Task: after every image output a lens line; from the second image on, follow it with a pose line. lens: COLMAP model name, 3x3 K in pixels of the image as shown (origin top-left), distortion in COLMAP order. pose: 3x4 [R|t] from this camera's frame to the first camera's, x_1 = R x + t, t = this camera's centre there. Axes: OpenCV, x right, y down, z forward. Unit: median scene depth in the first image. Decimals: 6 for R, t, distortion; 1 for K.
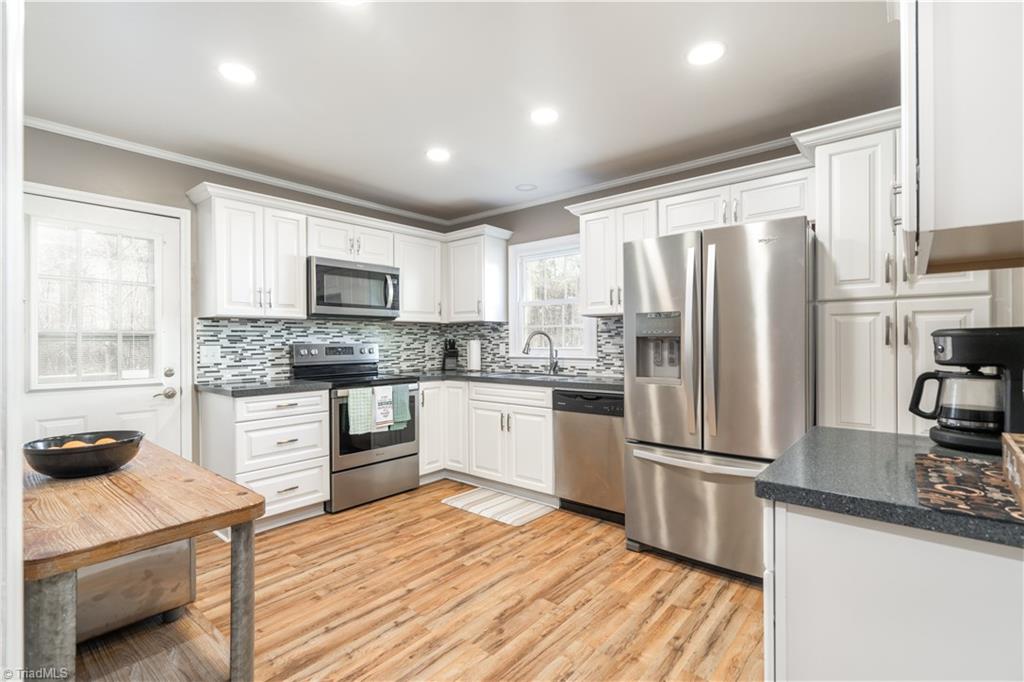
lens RADIAL K [[505.6, 0, 504.9], [0, 505.6, 345.3], [0, 0, 1]] dist [0.000097, 0.000577]
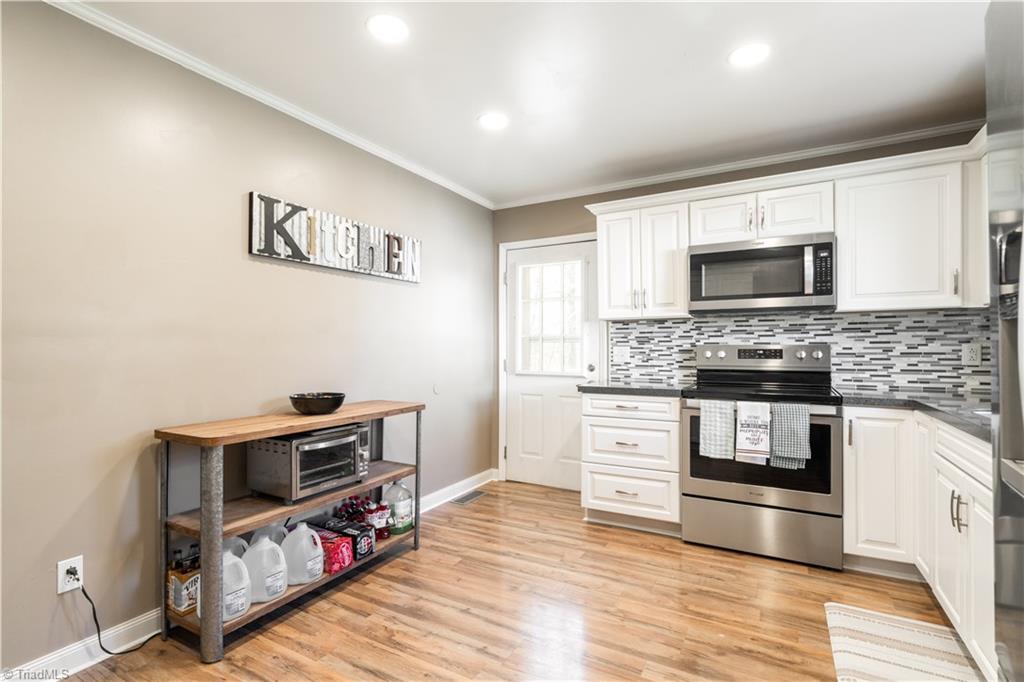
lens RADIAL K [[458.6, 0, 478.7], [0, 458.6, 346.9], [0, 0, 1]] dist [-0.001353, 0.000048]
pose [[0.168461, 0.005360, -0.985694, 0.338173], [-0.005972, 0.999972, 0.004417, -0.000569], [0.985690, 0.005142, 0.168488, 0.477621]]
